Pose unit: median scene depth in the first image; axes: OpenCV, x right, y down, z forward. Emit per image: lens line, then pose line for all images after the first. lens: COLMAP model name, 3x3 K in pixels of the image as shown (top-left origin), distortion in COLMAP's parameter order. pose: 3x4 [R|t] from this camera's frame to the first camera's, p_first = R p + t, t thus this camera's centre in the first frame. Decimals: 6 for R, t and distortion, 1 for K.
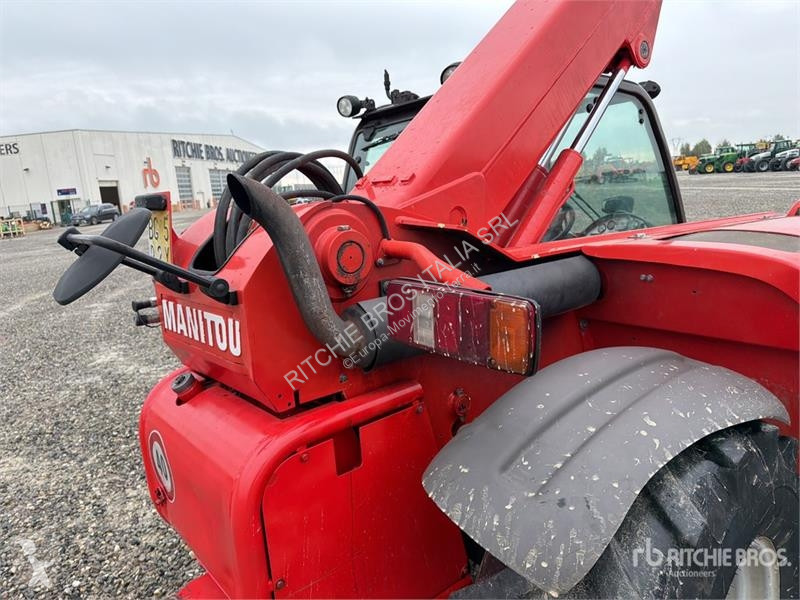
lens RADIAL K [[565.2, 0, 400.6], [0, 565.2, 297.1], [0, 0, 1]] dist [0.051833, -0.054621]
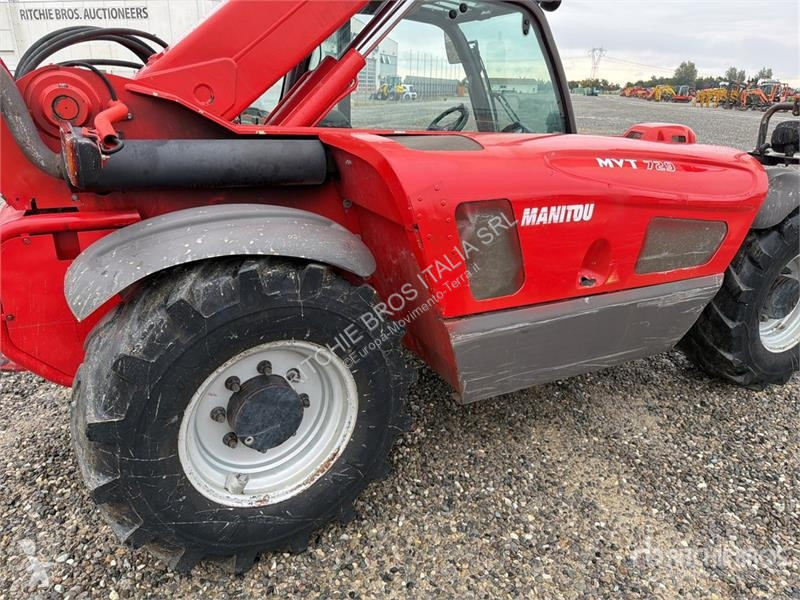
lens RADIAL K [[565.2, 0, 402.4], [0, 565.2, 302.6], [0, 0, 1]] dist [0.051833, -0.054621]
pose [[0.973676, 0.164147, -0.158147, 0.506087], [-0.134442, 0.973862, 0.183082, 0.014058], [0.184065, -0.157001, 0.970294, -0.149146]]
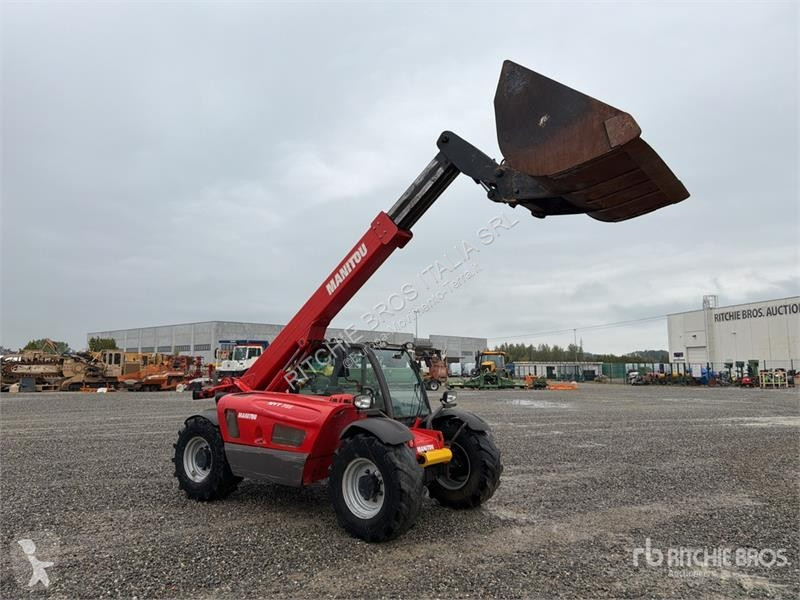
lens RADIAL K [[565.2, 0, 414.3], [0, 565.2, 282.1], [0, 0, 1]] dist [0.051833, -0.054621]
pose [[0.255194, -0.064887, -0.964710, 3.348959], [-0.205722, 0.971256, -0.119747, -0.435546], [0.944751, 0.229021, 0.234510, 0.627319]]
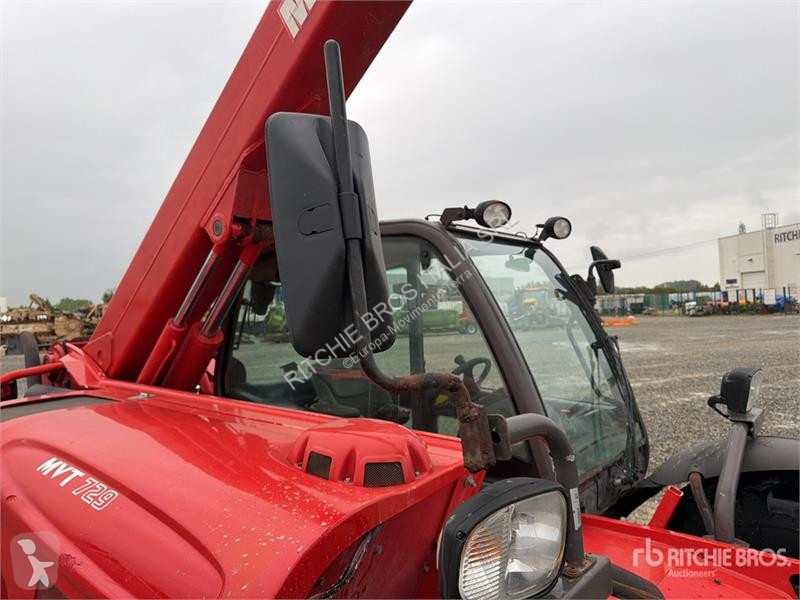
lens RADIAL K [[565.2, 0, 402.8], [0, 565.2, 299.4], [0, 0, 1]] dist [0.051833, -0.054621]
pose [[0.201836, 0.049974, -0.978144, 1.283382], [-0.158941, 0.987131, 0.017637, -0.314598], [0.966437, 0.151907, 0.207181, 0.951825]]
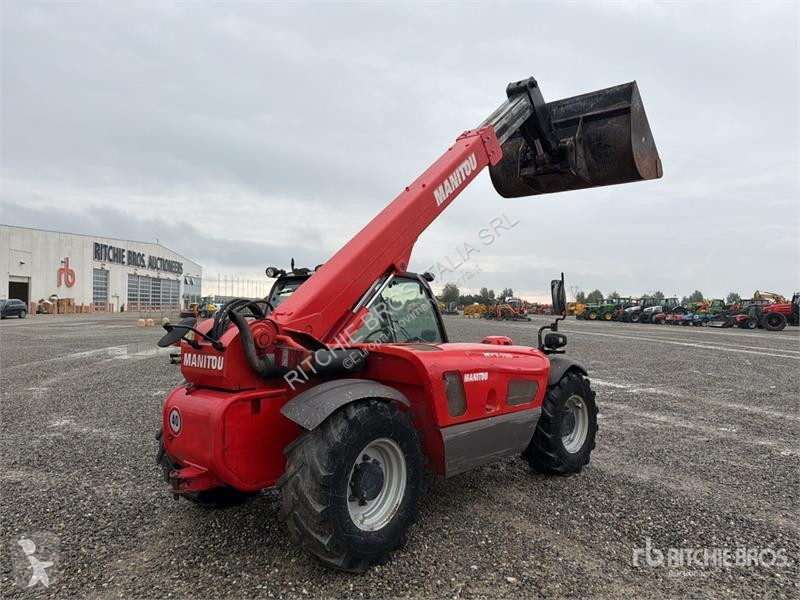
lens RADIAL K [[565.2, 0, 405.0], [0, 565.2, 286.8], [0, 0, 1]] dist [0.051833, -0.054621]
pose [[0.985751, 0.091389, 0.141218, 0.095122], [-0.056233, 0.970274, -0.235383, 0.159177], [-0.158532, 0.224088, 0.961588, -1.006274]]
